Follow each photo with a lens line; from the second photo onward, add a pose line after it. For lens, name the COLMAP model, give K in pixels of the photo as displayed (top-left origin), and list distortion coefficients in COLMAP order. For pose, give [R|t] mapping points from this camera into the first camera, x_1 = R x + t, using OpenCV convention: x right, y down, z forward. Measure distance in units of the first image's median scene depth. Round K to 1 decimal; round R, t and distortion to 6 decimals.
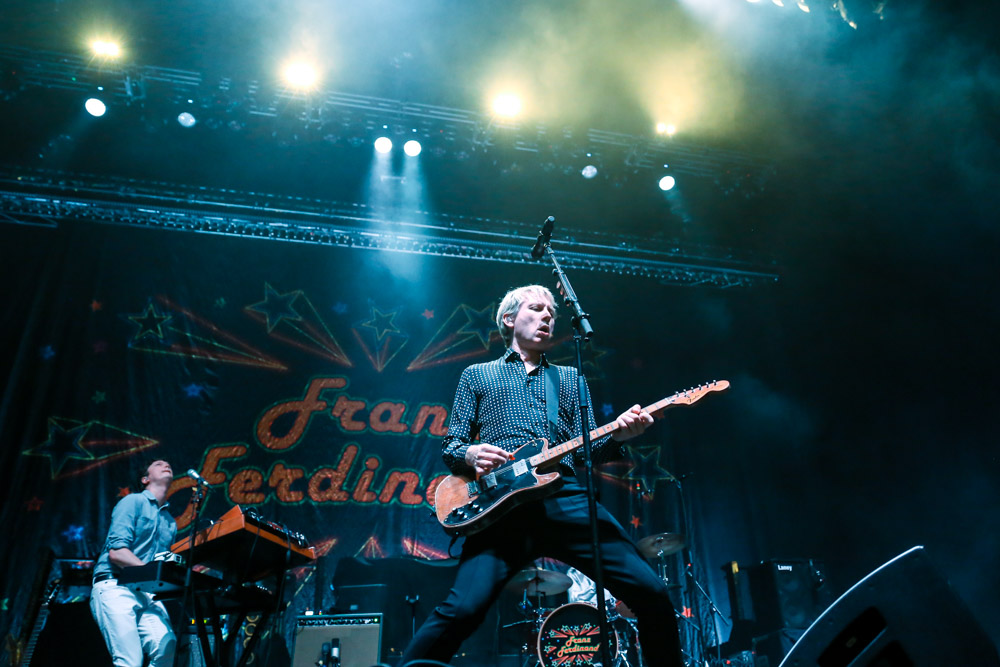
lens RADIAL K [[798.7, 0, 537.4], [0, 798.7, 300.9], [0, 0, 1]] dist [-0.093269, 0.062685]
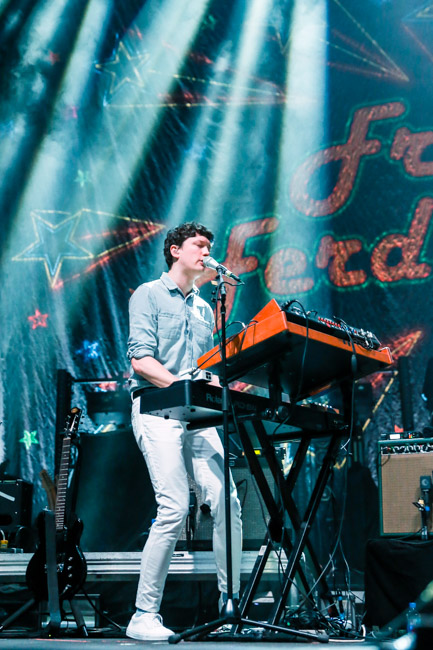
lens RADIAL K [[1151.9, 0, 167.6], [0, 1151.9, 292.2], [0, 0, 1]] dist [0.083061, 0.000000]
pose [[0.895413, -0.079398, -0.438099, -0.002530], [0.190165, 0.957906, 0.215067, 0.003494], [0.402582, -0.275885, 0.872820, 0.016390]]
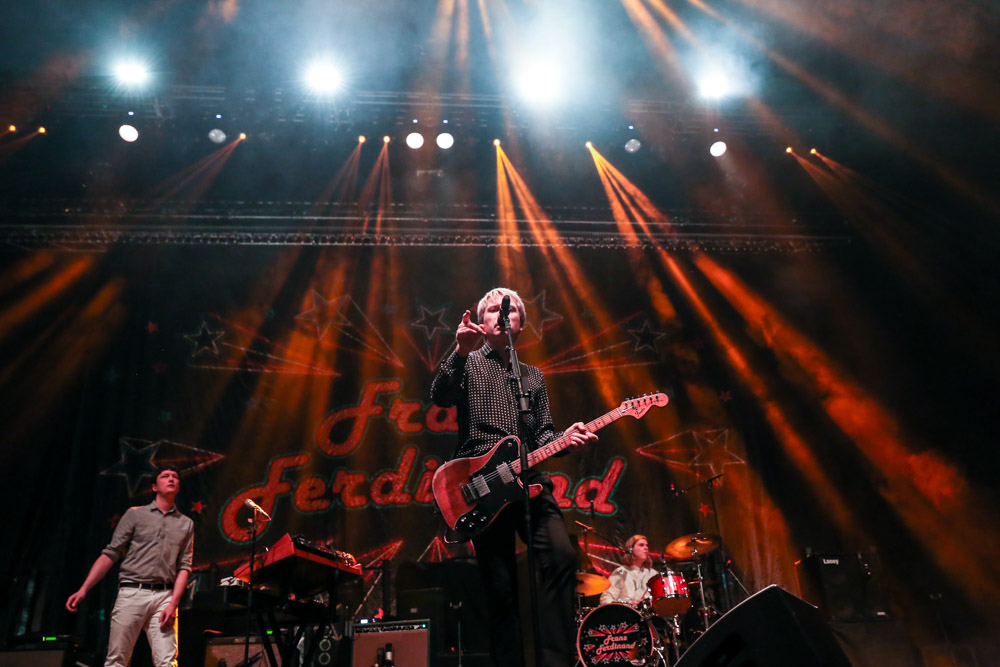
lens RADIAL K [[883.1, 0, 498.8], [0, 883.1, 330.5], [0, 0, 1]] dist [-0.069289, 0.104861]
pose [[0.987188, -0.070851, -0.142970, 0.045737], [0.082033, 0.993887, 0.073886, -0.037577], [0.136861, -0.084668, 0.986965, -0.069678]]
